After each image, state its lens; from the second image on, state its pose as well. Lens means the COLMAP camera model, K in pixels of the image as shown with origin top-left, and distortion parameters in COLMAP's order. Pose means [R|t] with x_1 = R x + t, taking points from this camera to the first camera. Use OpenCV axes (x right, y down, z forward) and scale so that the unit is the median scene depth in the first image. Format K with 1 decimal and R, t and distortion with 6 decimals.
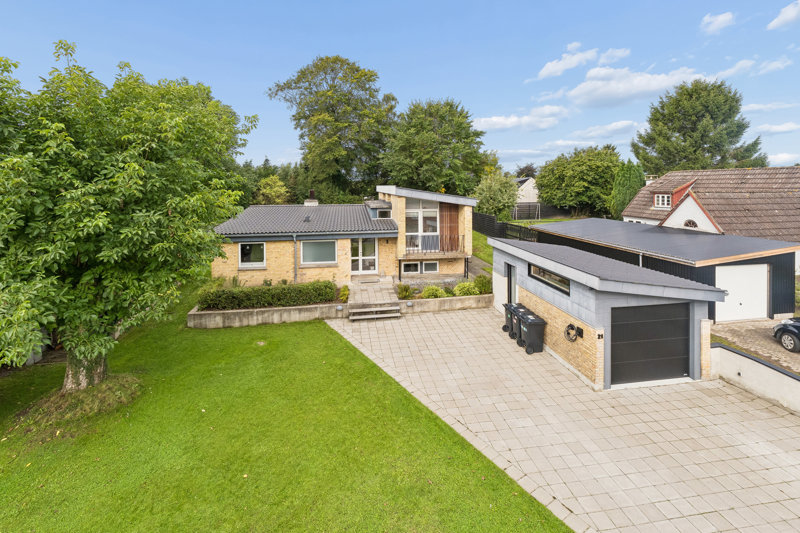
lens RADIAL K [[382.5, 0, 386.3], [0, 382.5, 191.9], [0, 0, 1]] dist [-0.003816, 0.000257]
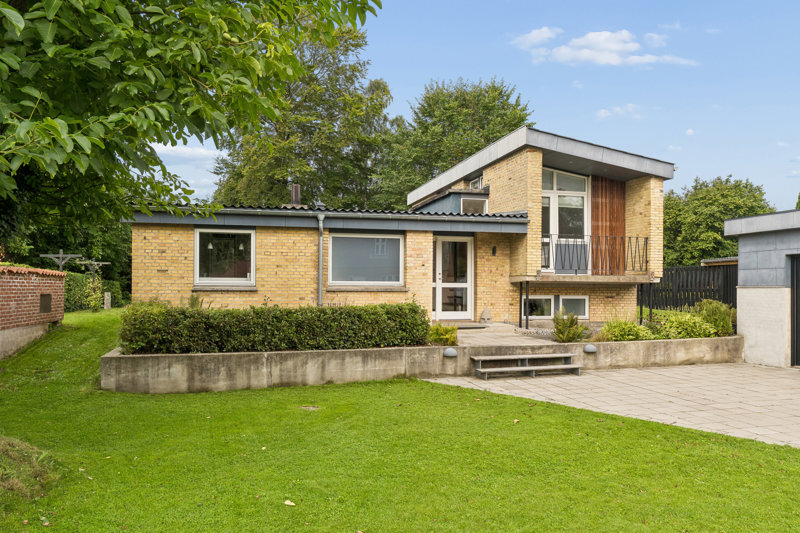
lens RADIAL K [[617.8, 0, 386.4], [0, 617.8, 298.6], [0, 0, 1]] dist [0.000681, -0.000206]
pose [[0.991326, 0.011501, 0.130925, -0.248916], [-0.009057, 0.999774, -0.019243, 0.217503], [-0.131117, 0.017890, 0.991206, 0.248389]]
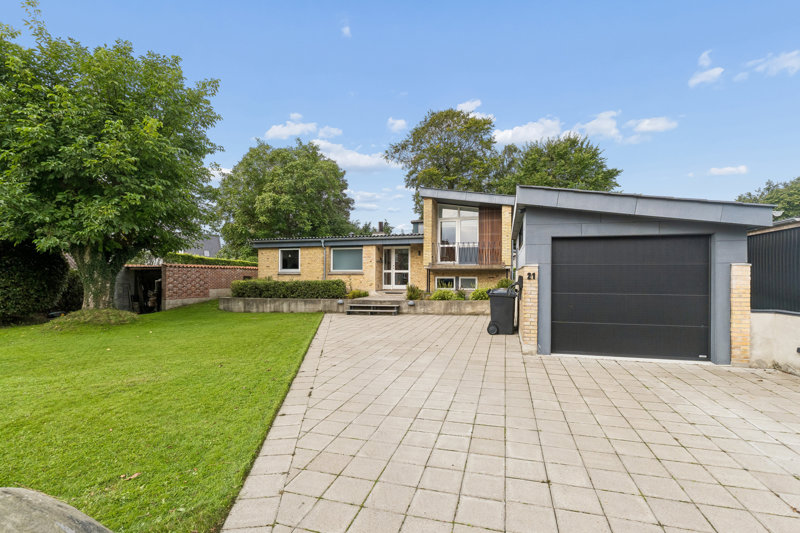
lens RADIAL K [[383.6, 0, 392.2], [0, 383.6, 289.3], [0, 0, 1]] dist [-0.002600, 0.000033]
pose [[0.912029, 0.024525, -0.409392, 0.340221], [-0.023600, 0.999695, 0.007313, 0.222521], [0.409446, 0.002992, 0.912329, 0.135906]]
